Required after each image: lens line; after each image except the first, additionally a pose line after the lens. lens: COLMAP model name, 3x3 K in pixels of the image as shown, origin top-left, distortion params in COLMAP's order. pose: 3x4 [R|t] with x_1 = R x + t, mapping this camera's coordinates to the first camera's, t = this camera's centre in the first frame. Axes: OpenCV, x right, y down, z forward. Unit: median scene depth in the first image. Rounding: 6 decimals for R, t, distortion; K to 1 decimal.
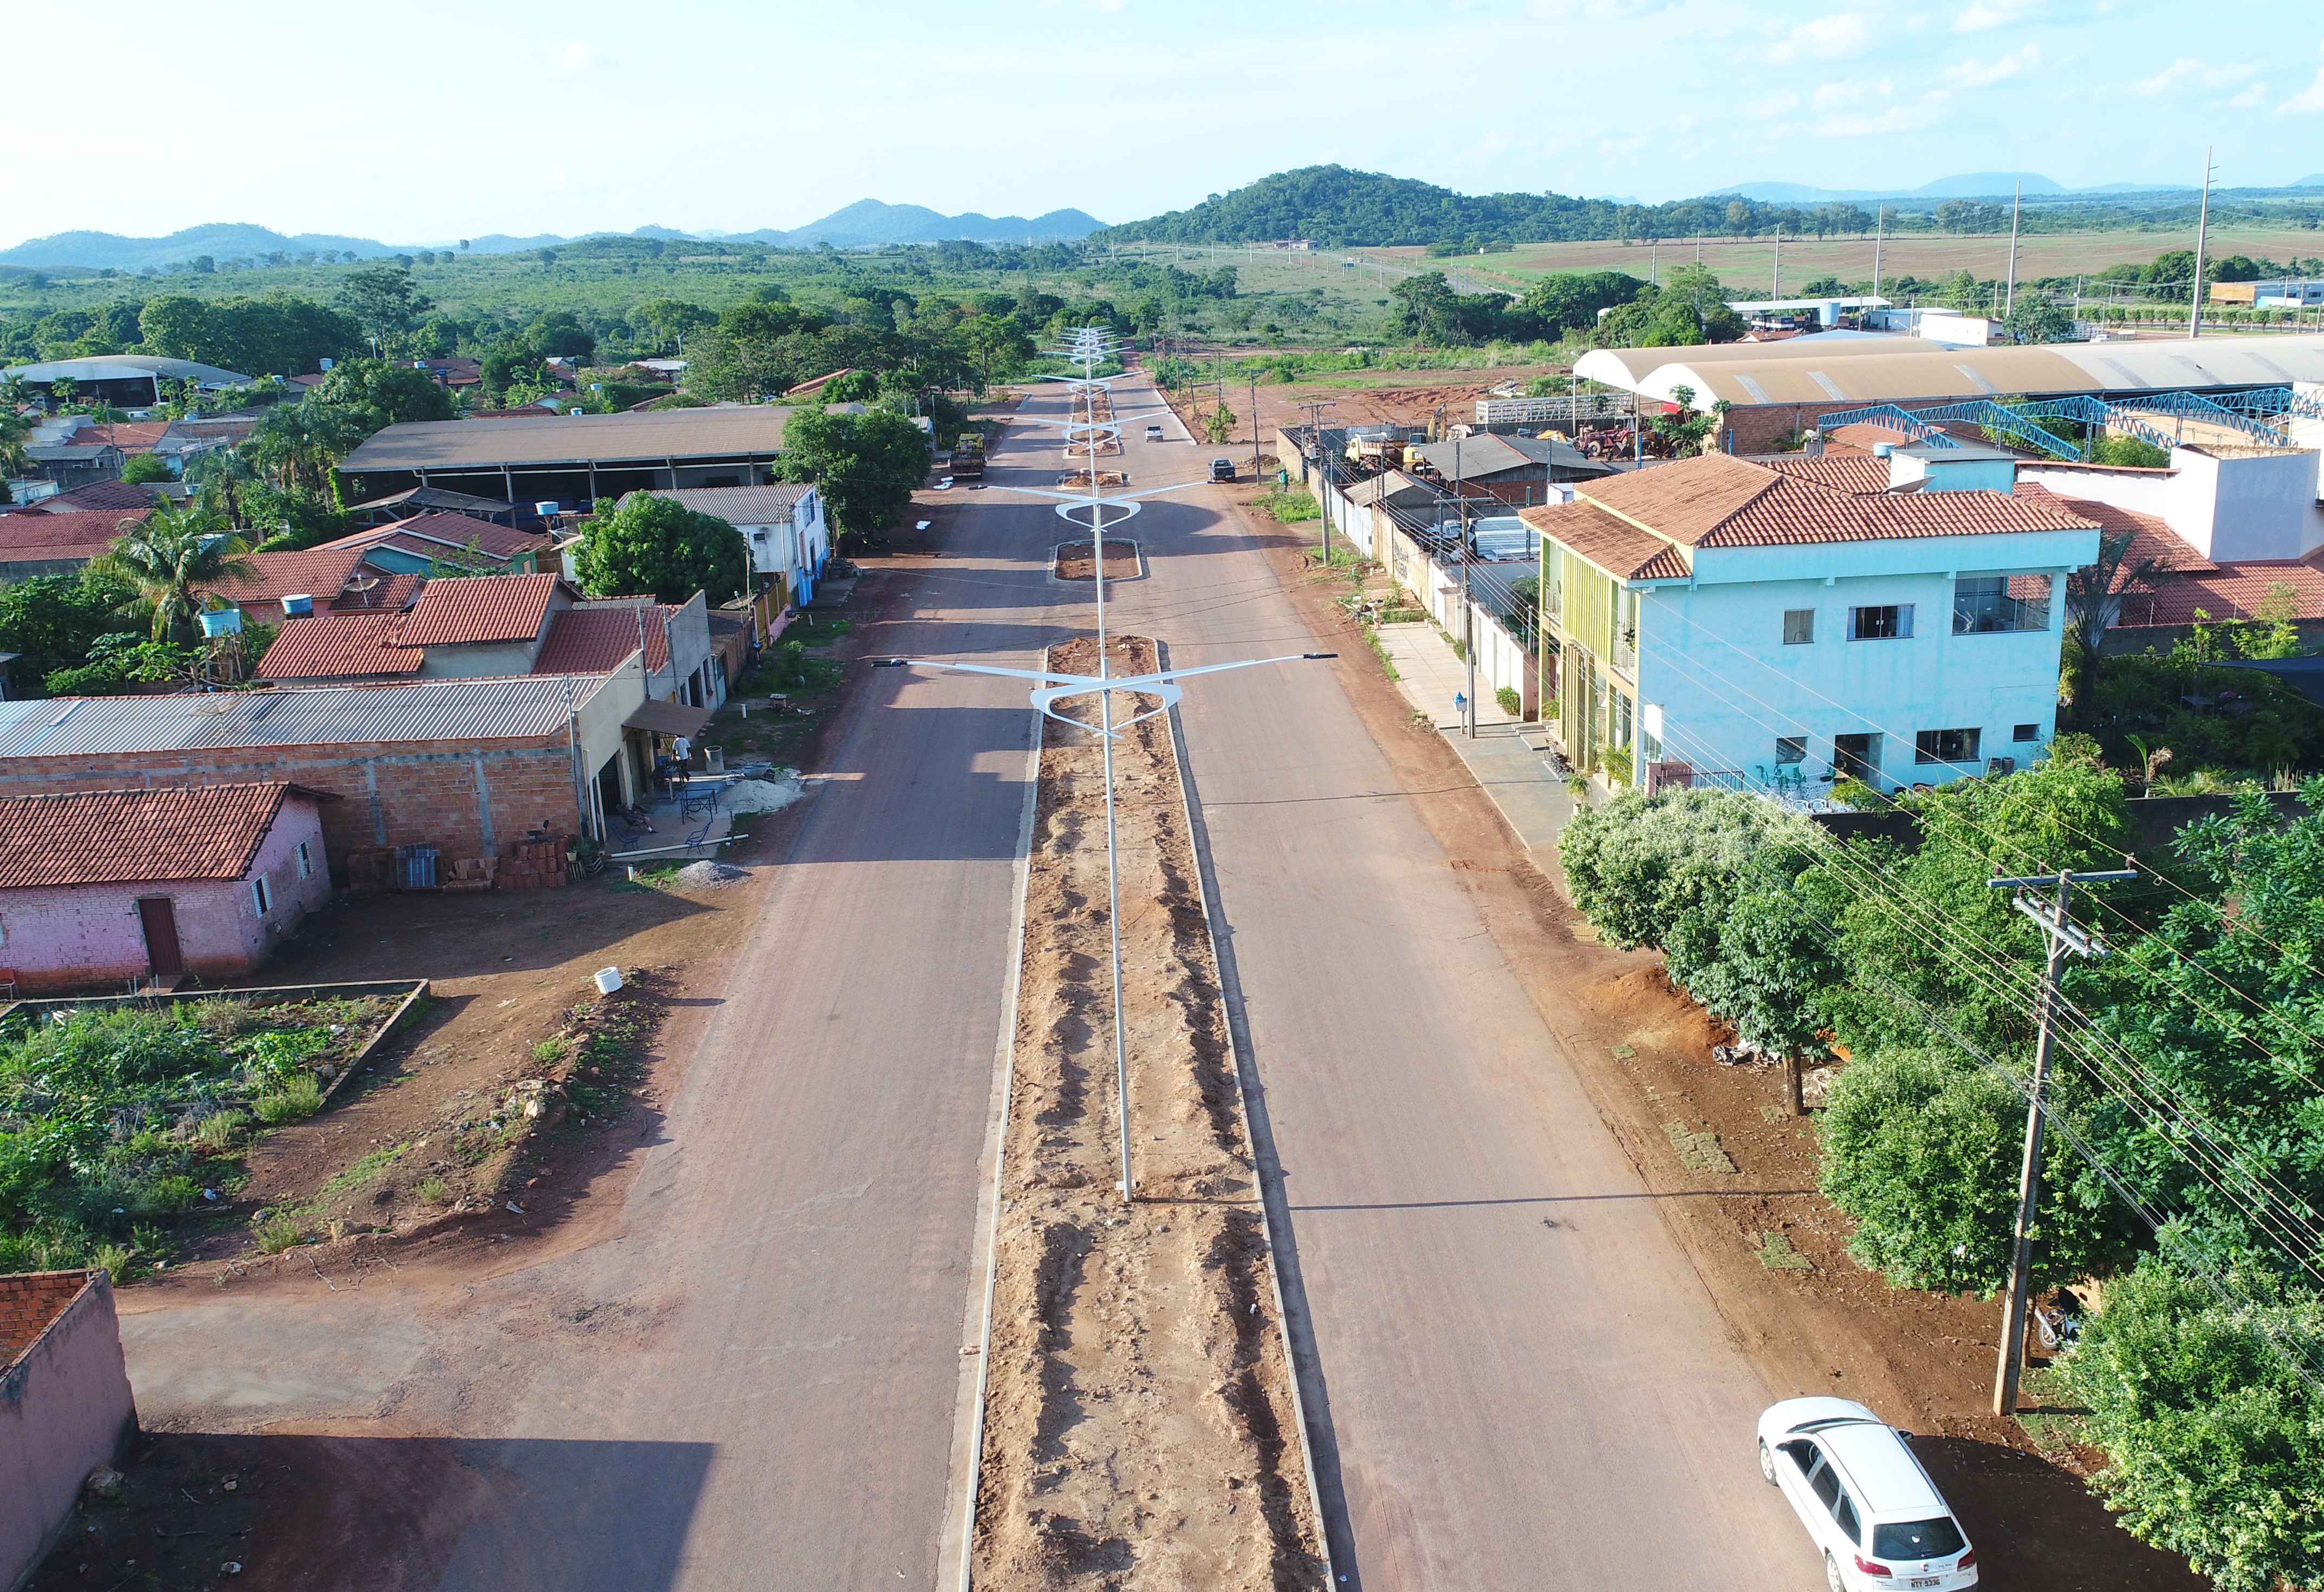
lens RADIAL K [[2063.3, 0, 1162.0], [0, 2063.3, 796.0], [0, 0, 1]] dist [0.006123, -0.010760]
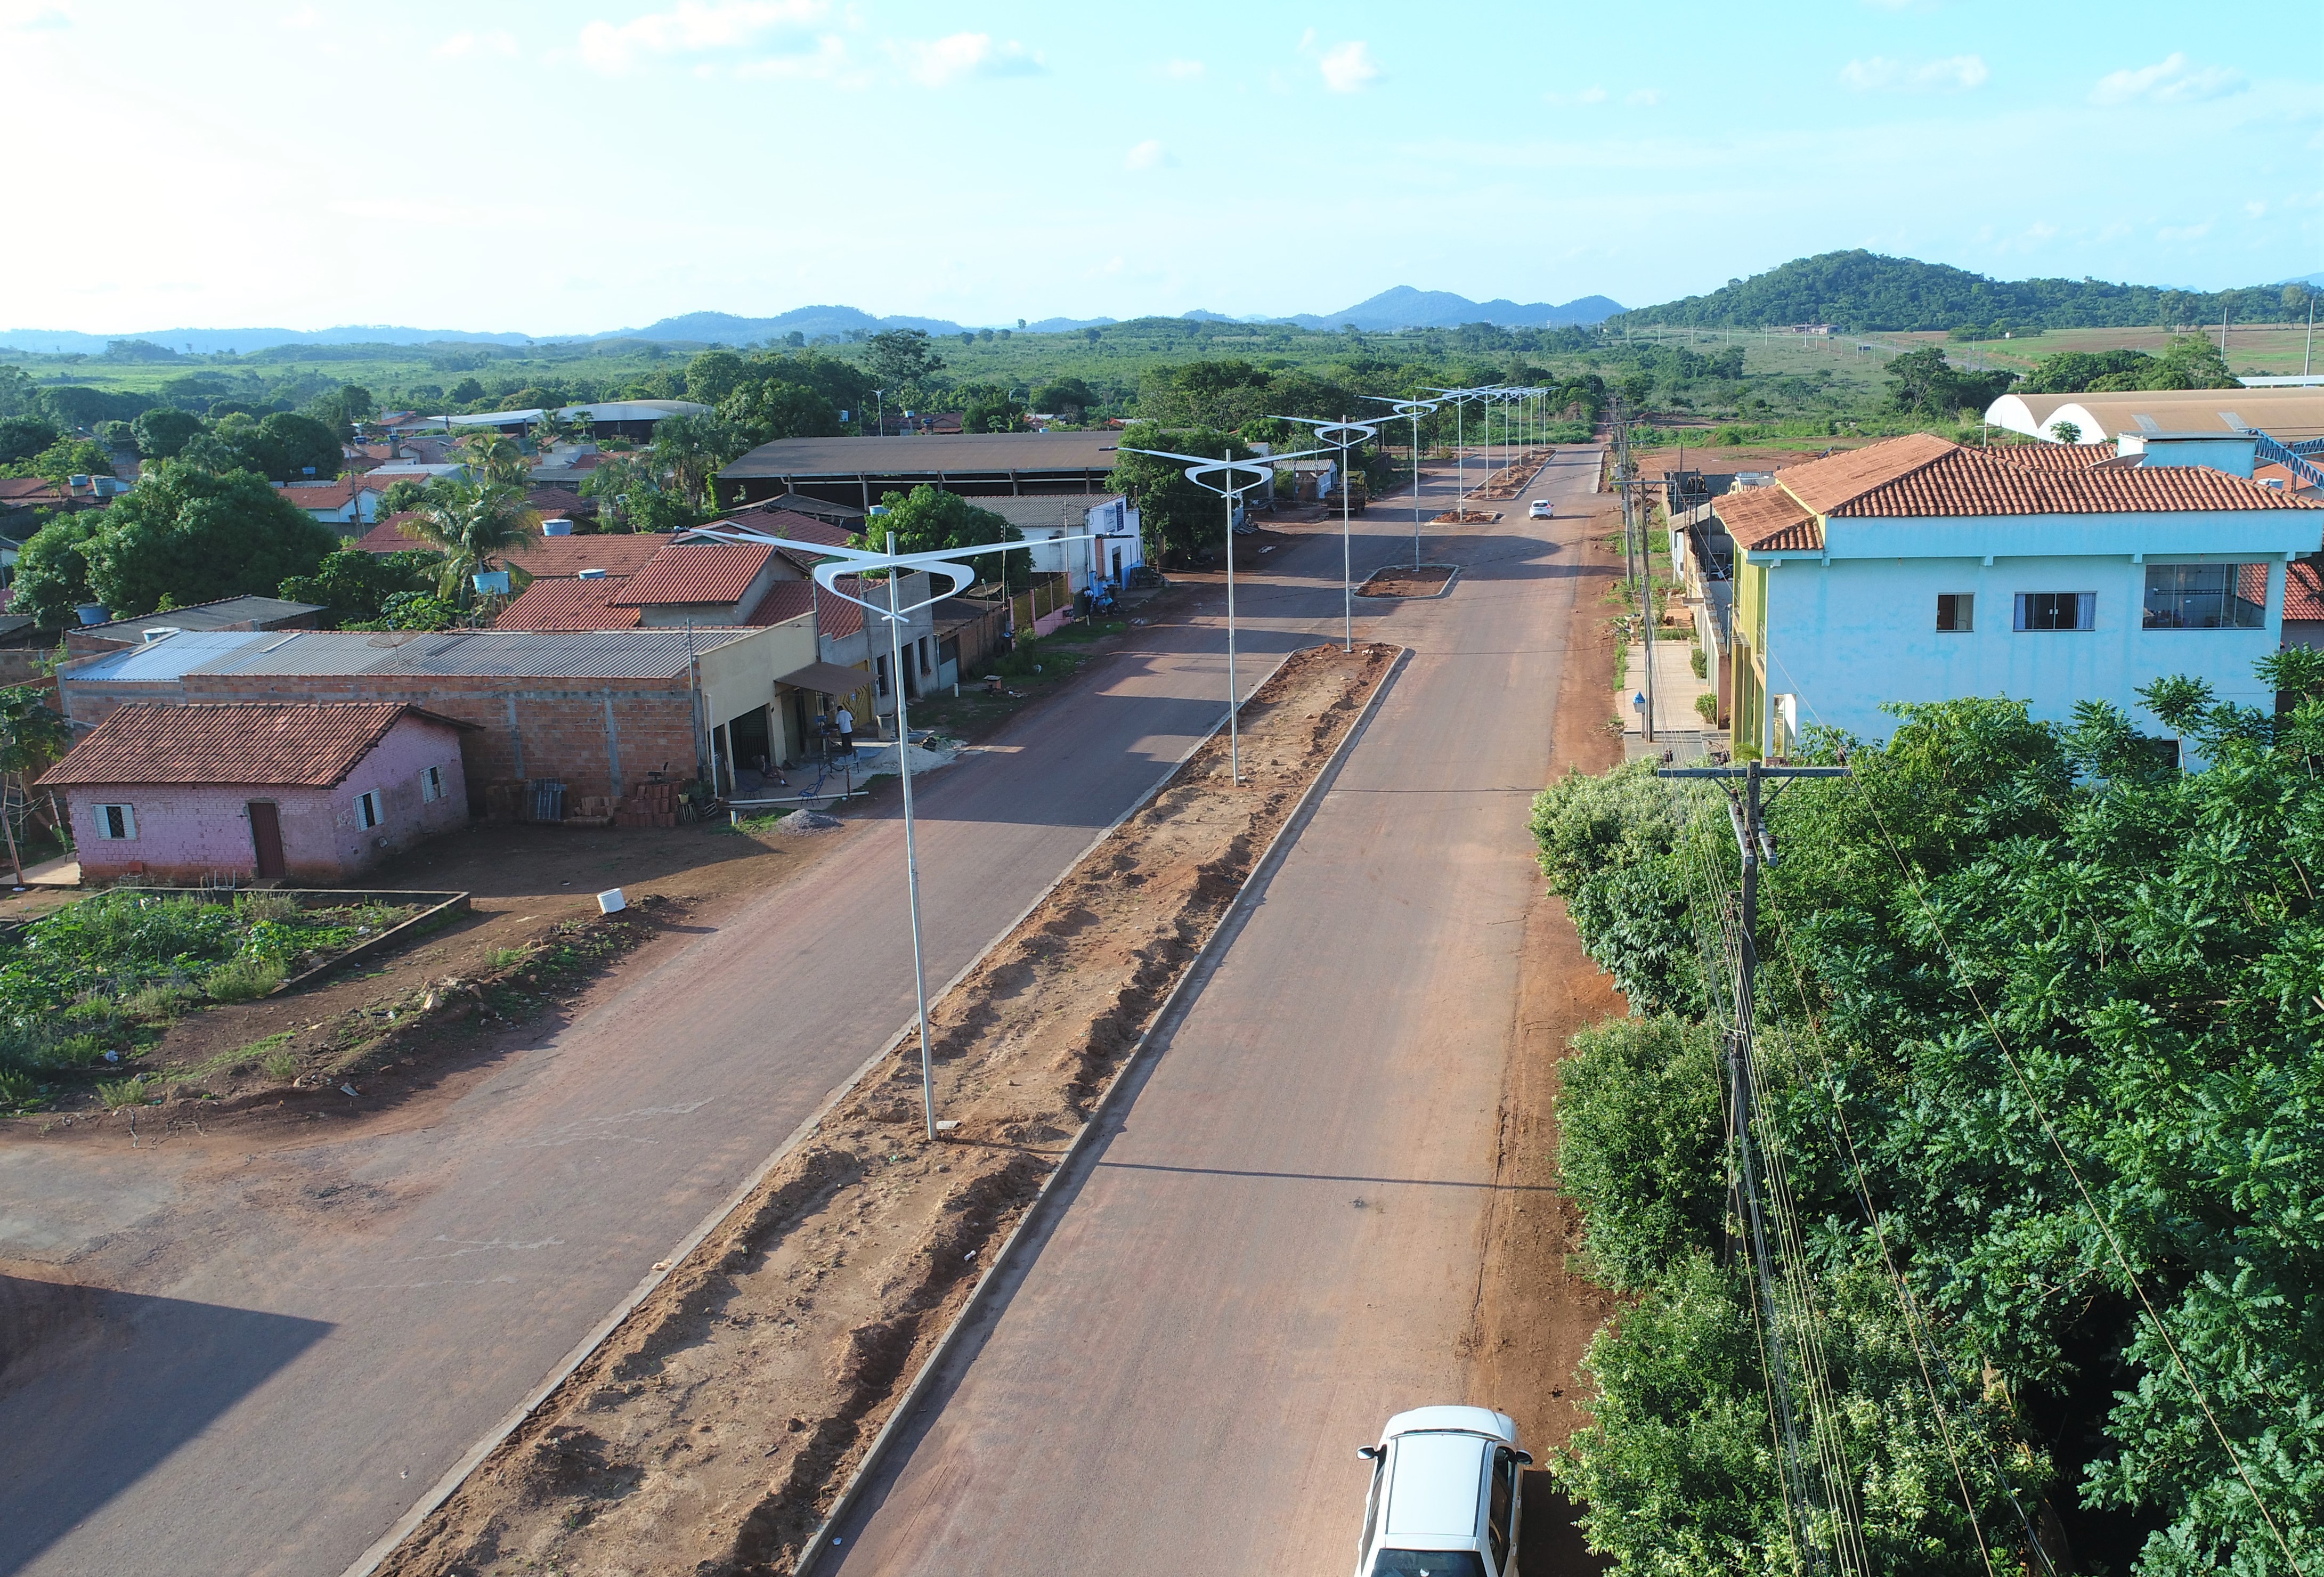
lens RADIAL K [[2037.7, 0, 1165.5], [0, 2037.7, 751.8], [0, 0, 1]] dist [0.000855, 0.004882]
pose [[0.976017, 0.054744, -0.210698, 0.174401], [-0.064662, 0.997086, -0.040470, 0.036117], [0.207868, 0.053124, 0.976713, 0.085977]]
